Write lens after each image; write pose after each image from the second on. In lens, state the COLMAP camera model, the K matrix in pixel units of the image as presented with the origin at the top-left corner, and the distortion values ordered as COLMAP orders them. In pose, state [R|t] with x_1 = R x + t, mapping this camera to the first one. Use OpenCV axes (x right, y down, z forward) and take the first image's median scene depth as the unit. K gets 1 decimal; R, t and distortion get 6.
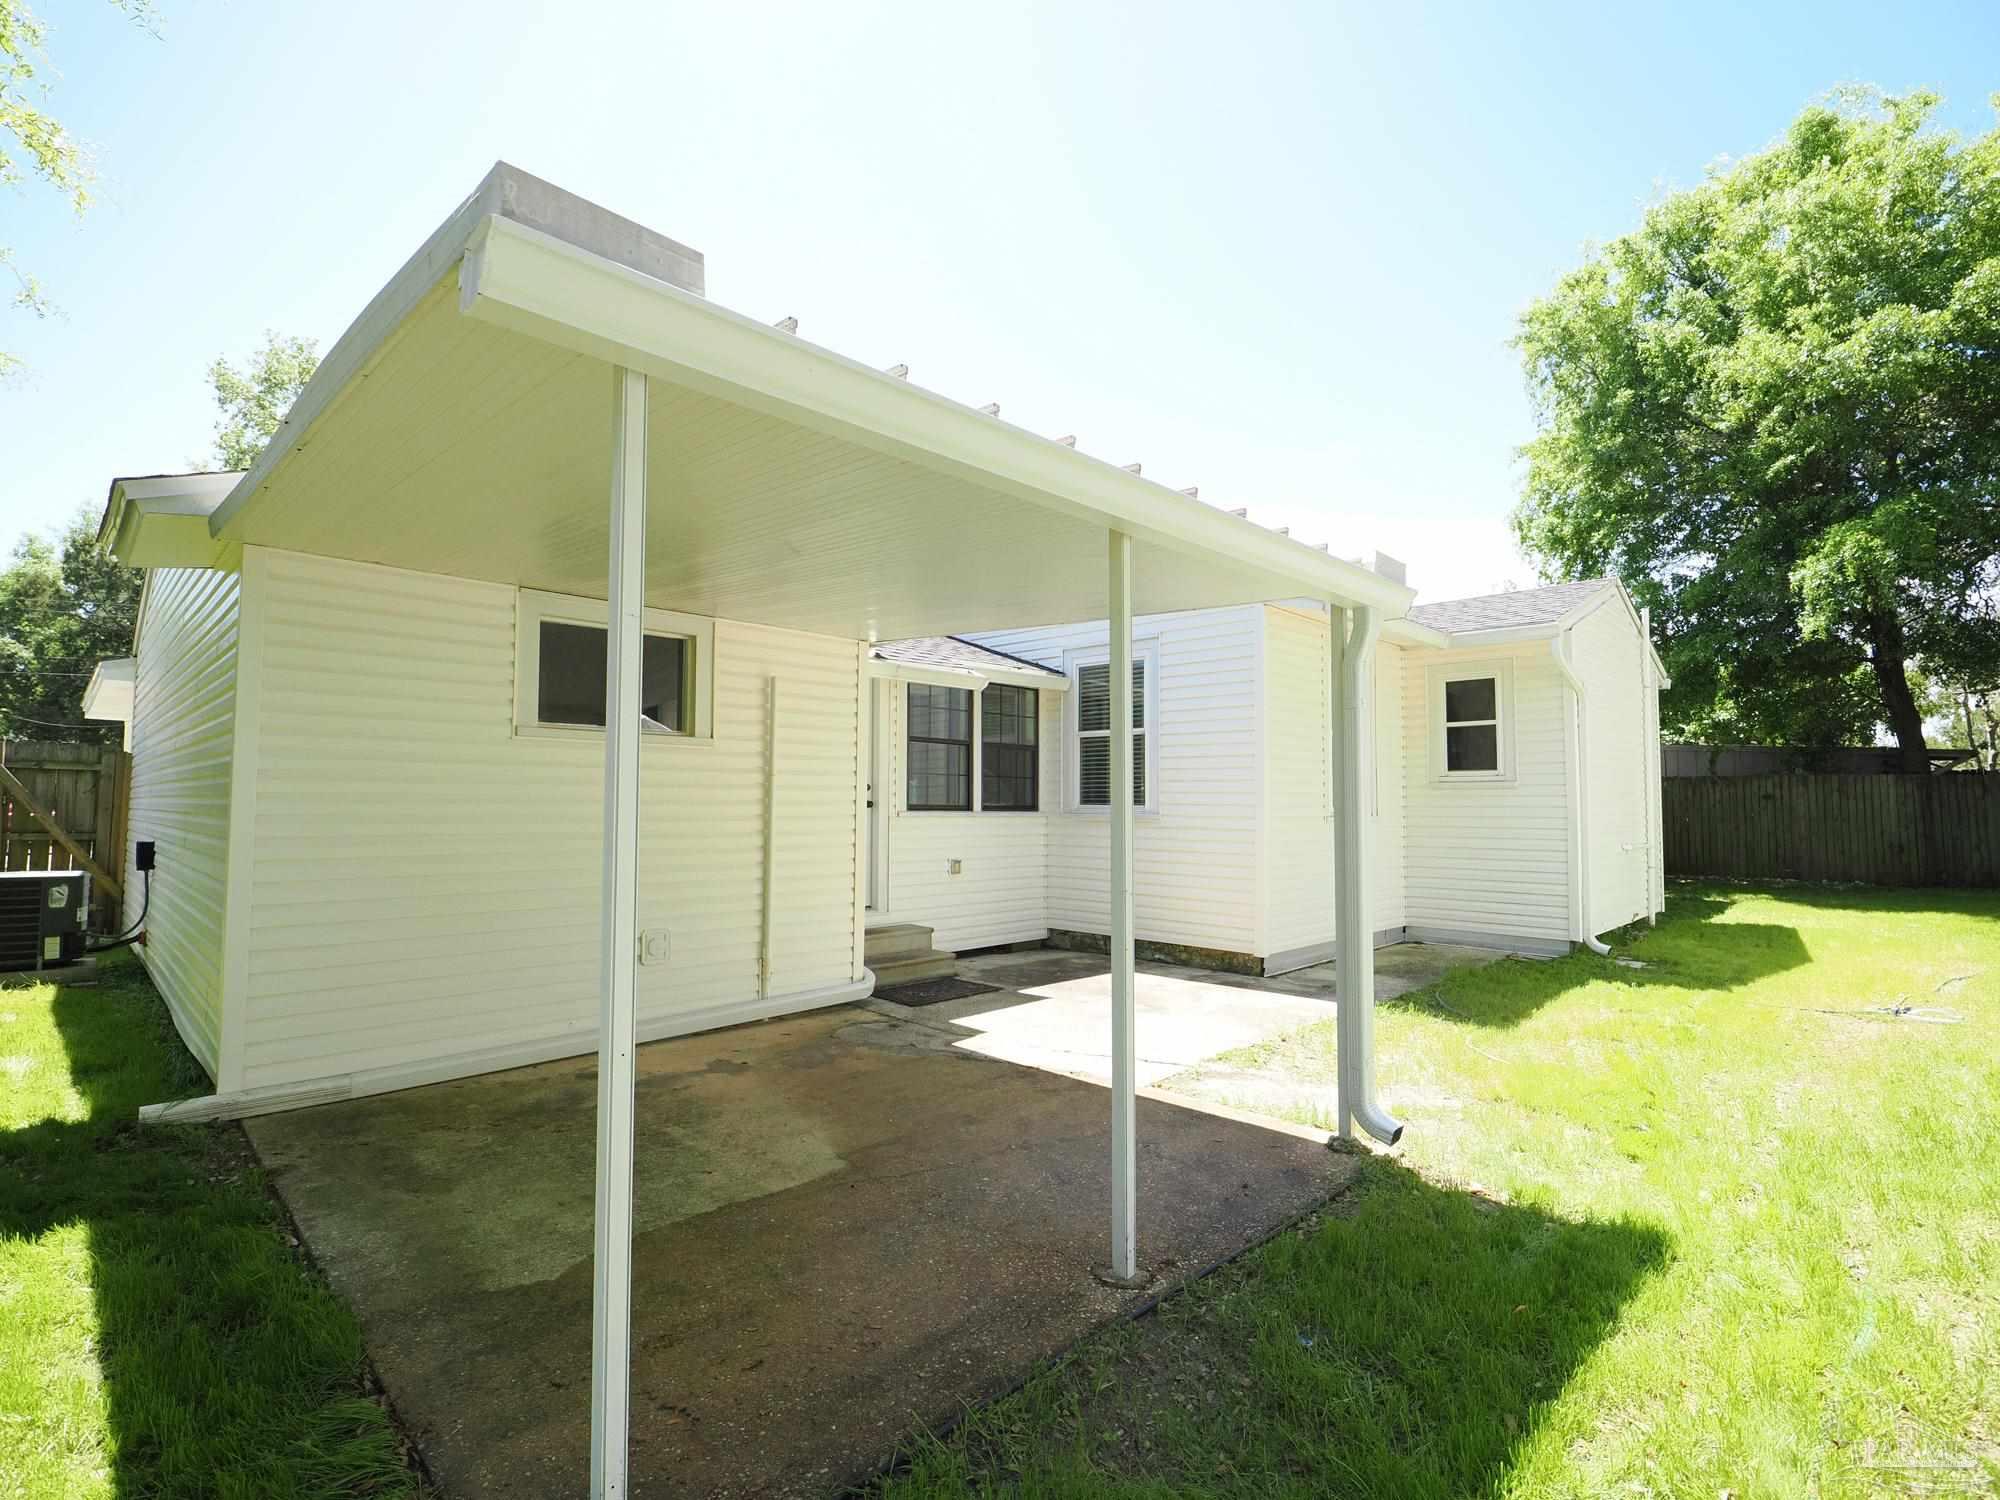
lens RADIAL K [[955.5, 0, 982.1], [0, 955.5, 760.7], [0, 0, 1]] dist [0.001235, -0.000006]
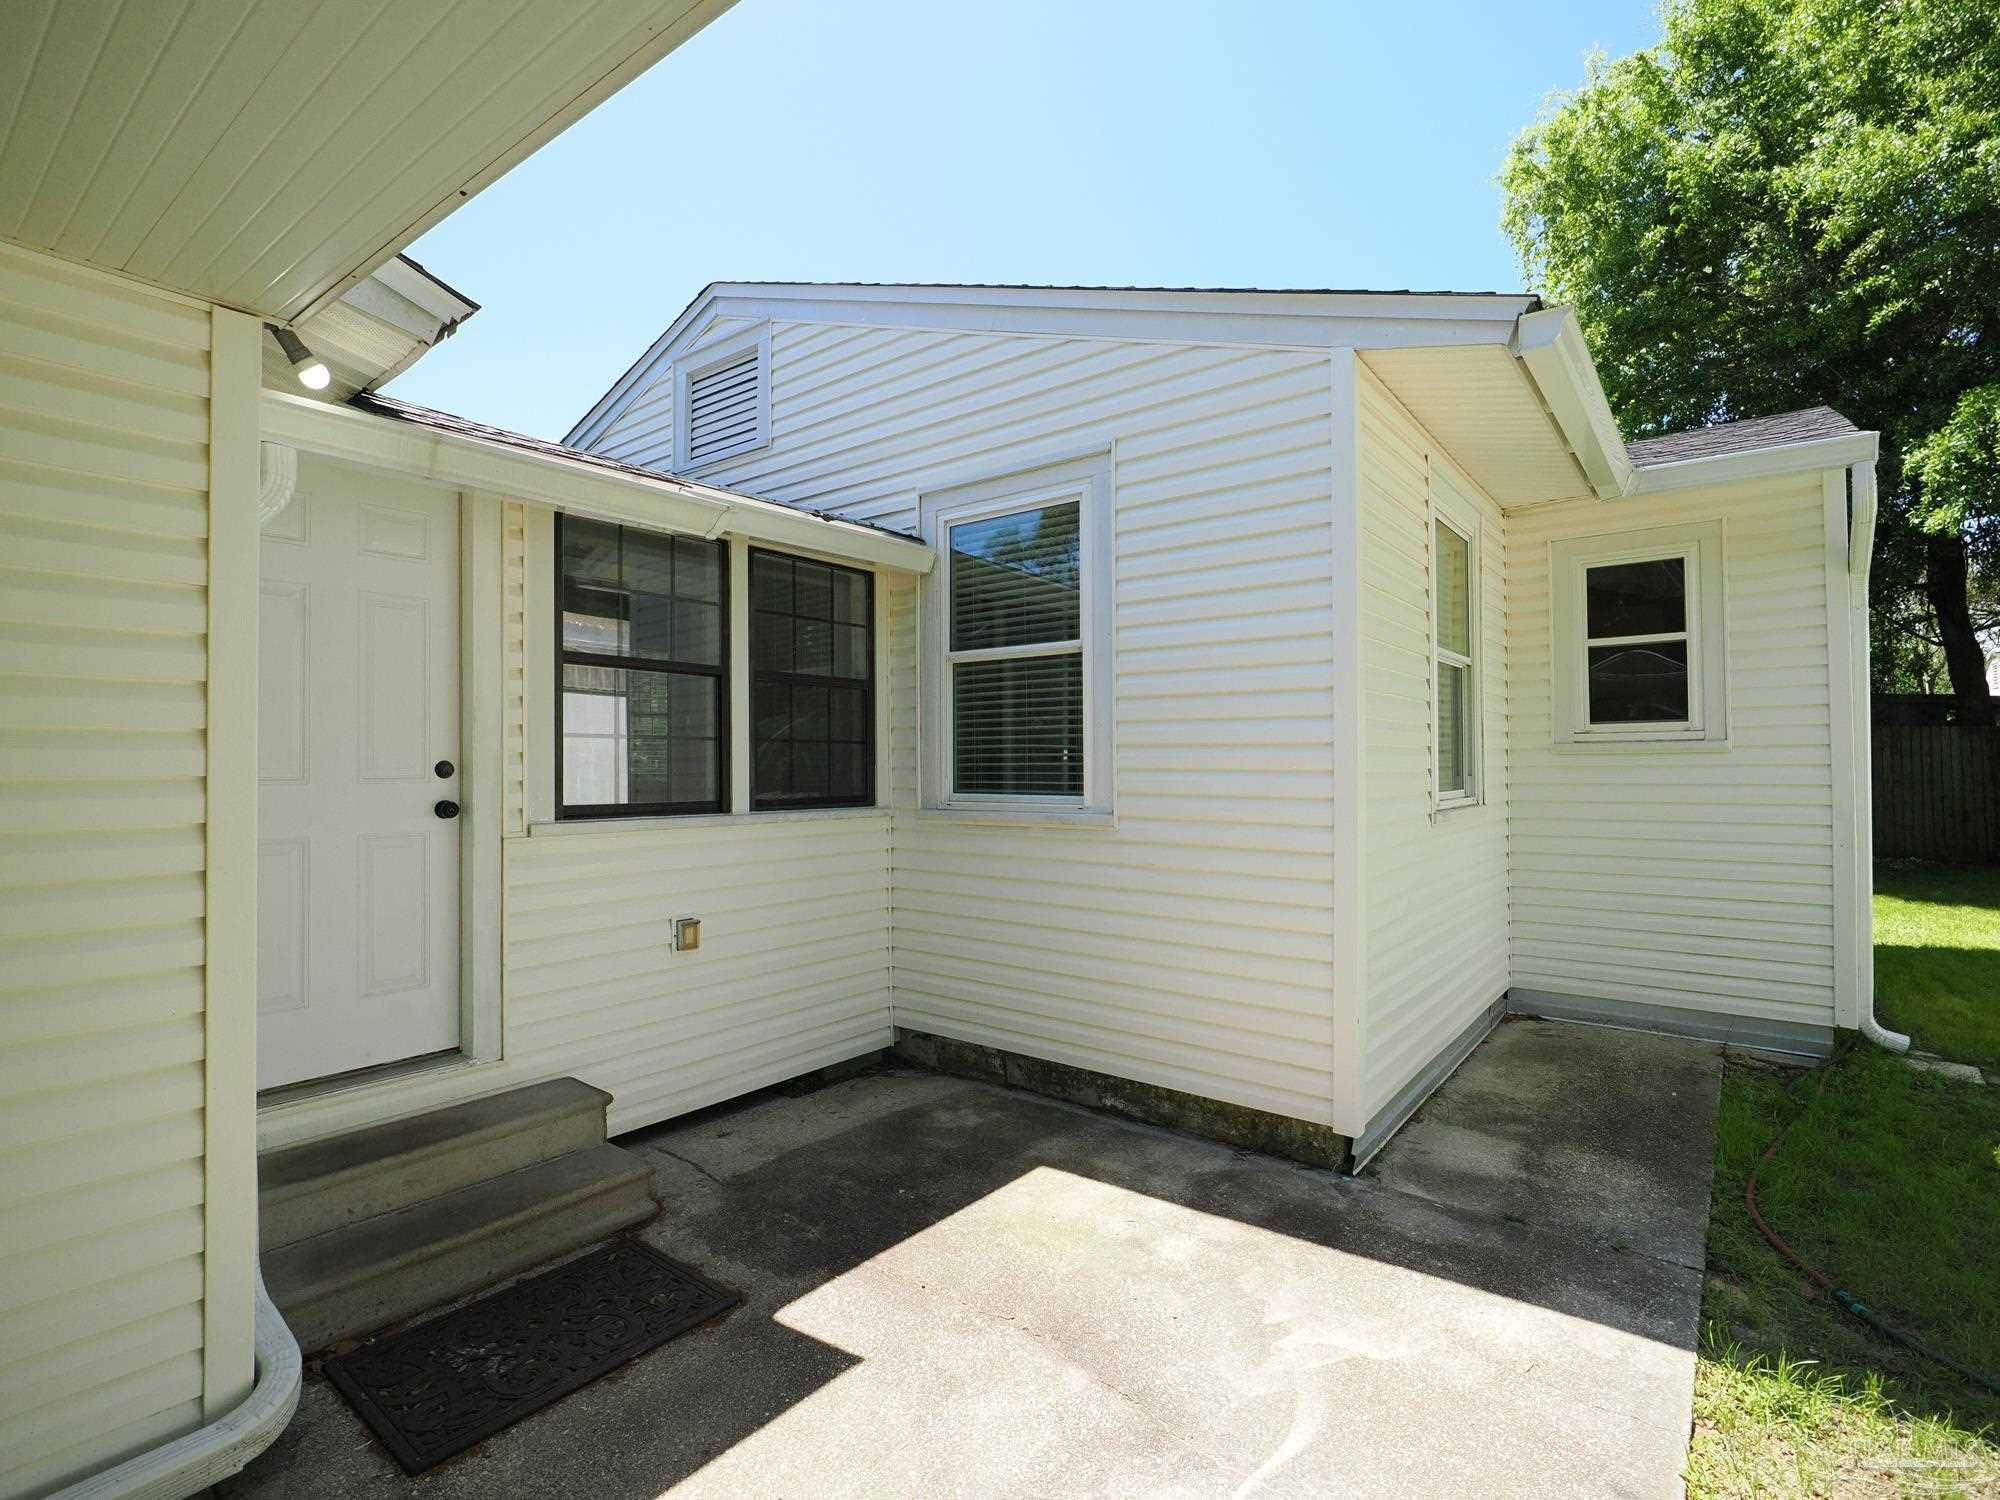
lens RADIAL K [[955.5, 0, 998.8], [0, 955.5, 755.7], [0, 0, 1]] dist [0.001235, -0.000006]
pose [[0.990634, -0.011115, 0.136090, 0.055784], [0.005953, 0.999249, 0.038280, 0.006224], [-0.136413, -0.037112, 0.989957, 0.478082]]
